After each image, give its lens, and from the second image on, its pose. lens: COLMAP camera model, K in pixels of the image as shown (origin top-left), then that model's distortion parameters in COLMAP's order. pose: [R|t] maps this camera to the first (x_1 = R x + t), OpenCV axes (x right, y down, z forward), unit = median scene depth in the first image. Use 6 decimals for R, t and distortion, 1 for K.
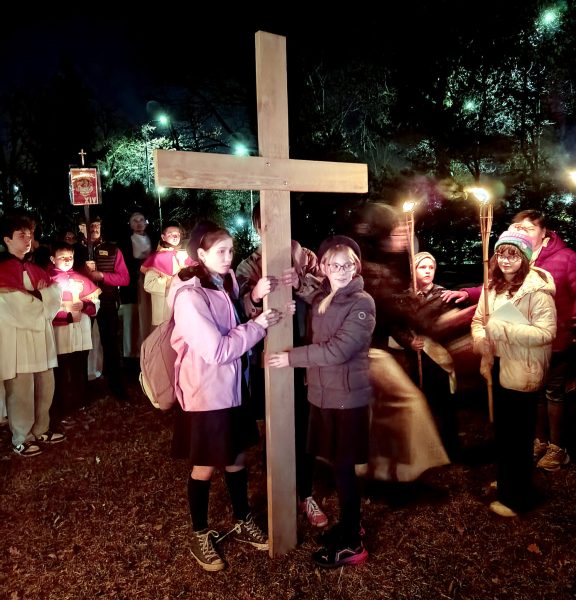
lens RADIAL K [[539.4, 0, 288.0], [0, 539.4, 281.0], [0, 0, 1]] dist [0.004589, -0.007349]
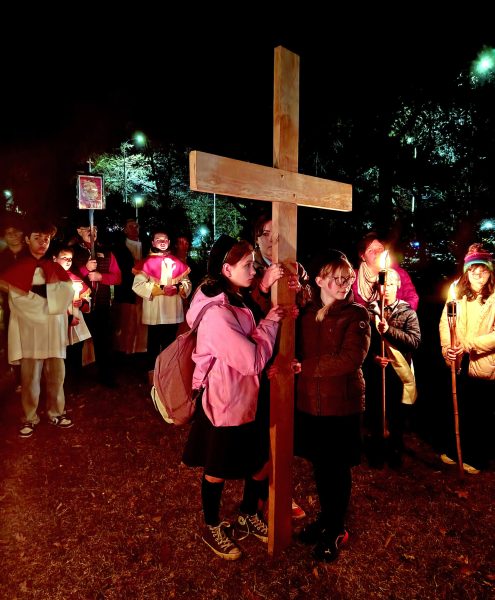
lens RADIAL K [[456.2, 0, 247.5], [0, 456.2, 300.0], [0, 0, 1]] dist [-0.006707, -0.001237]
pose [[0.998738, 0.042253, 0.027139, -0.098810], [-0.043187, 0.998461, 0.034796, -0.010723], [-0.025627, -0.035925, 0.999026, 0.109882]]
